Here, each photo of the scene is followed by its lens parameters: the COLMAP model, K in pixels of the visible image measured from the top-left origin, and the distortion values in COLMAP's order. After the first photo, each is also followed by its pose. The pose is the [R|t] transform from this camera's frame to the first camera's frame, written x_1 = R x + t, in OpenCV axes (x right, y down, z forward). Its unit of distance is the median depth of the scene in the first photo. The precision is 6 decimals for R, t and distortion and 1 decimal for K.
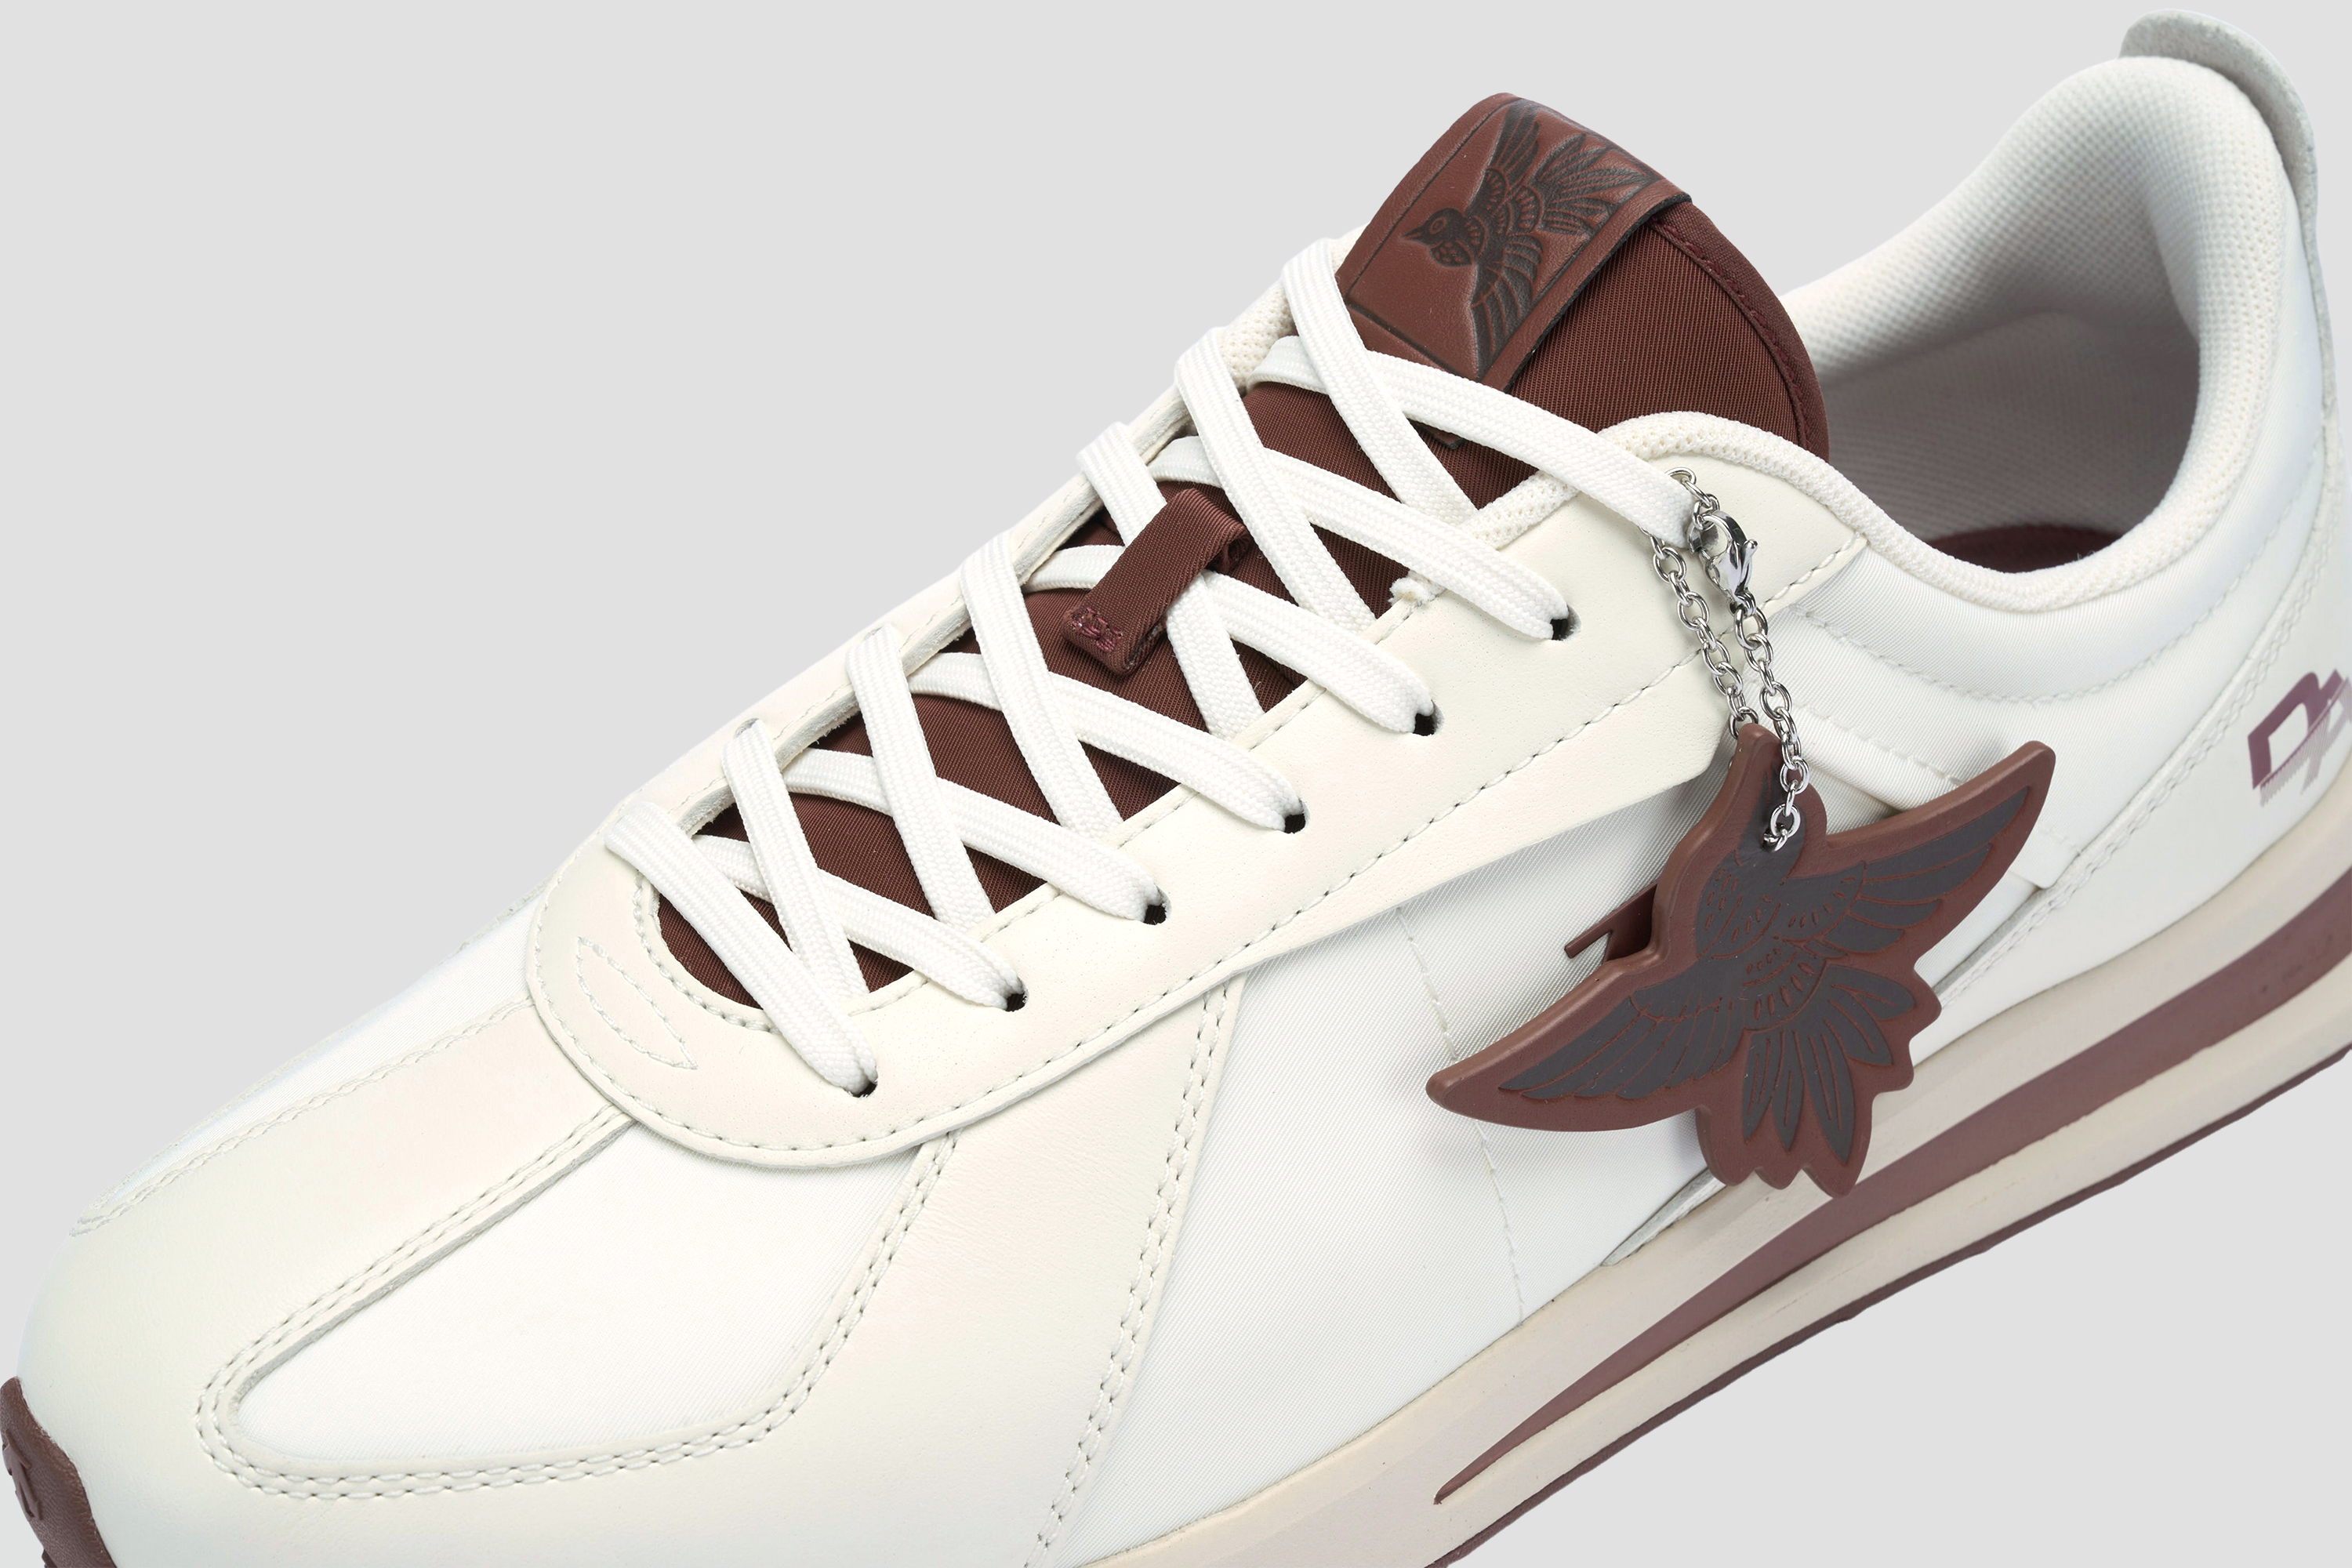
lens RADIAL K [[5392.7, 0, 1176.0], [0, 5392.7, 784.0], [0, 0, 1]] dist [-0.051993, -0.103913]
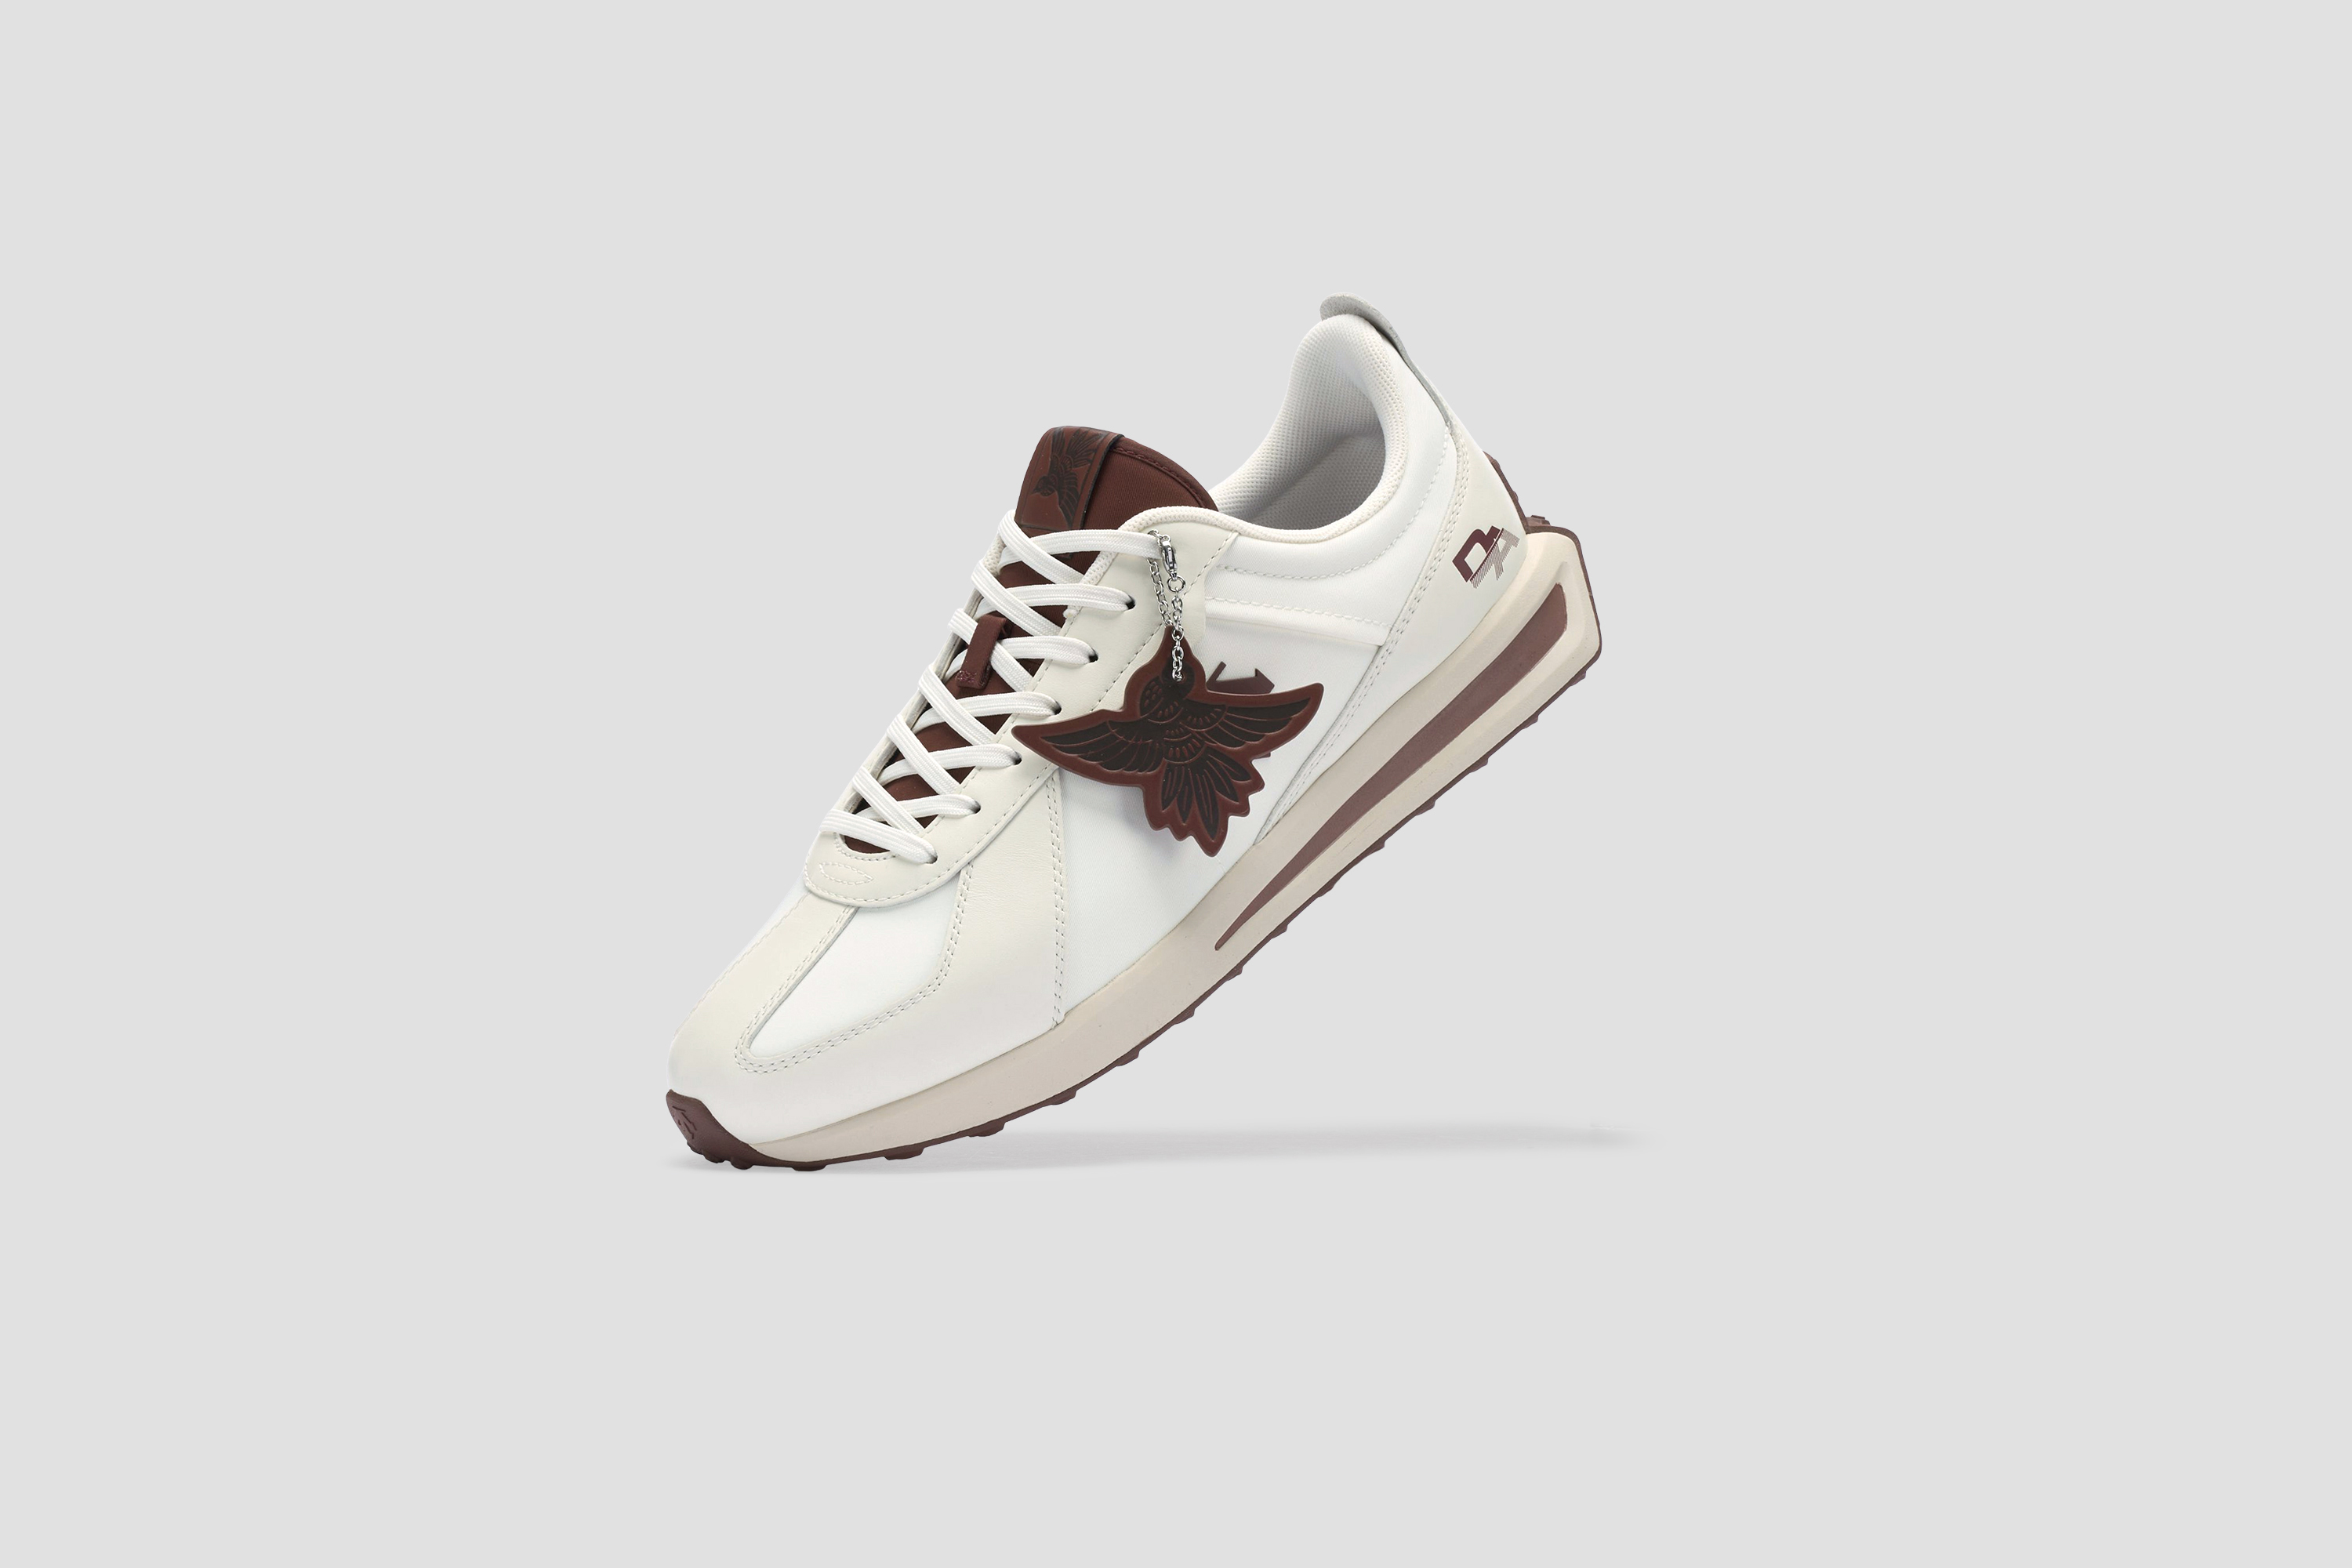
lens RADIAL K [[5392.7, 0, 1176.0], [0, 5392.7, 784.0], [0, 0, 1]] dist [-0.051993, -0.103913]
pose [[0.927473, -0.369215, -0.058947, 0.207884], [0.357632, 0.922033, -0.148172, 0.429705], [0.109059, 0.116344, 0.987203, -1.490911]]
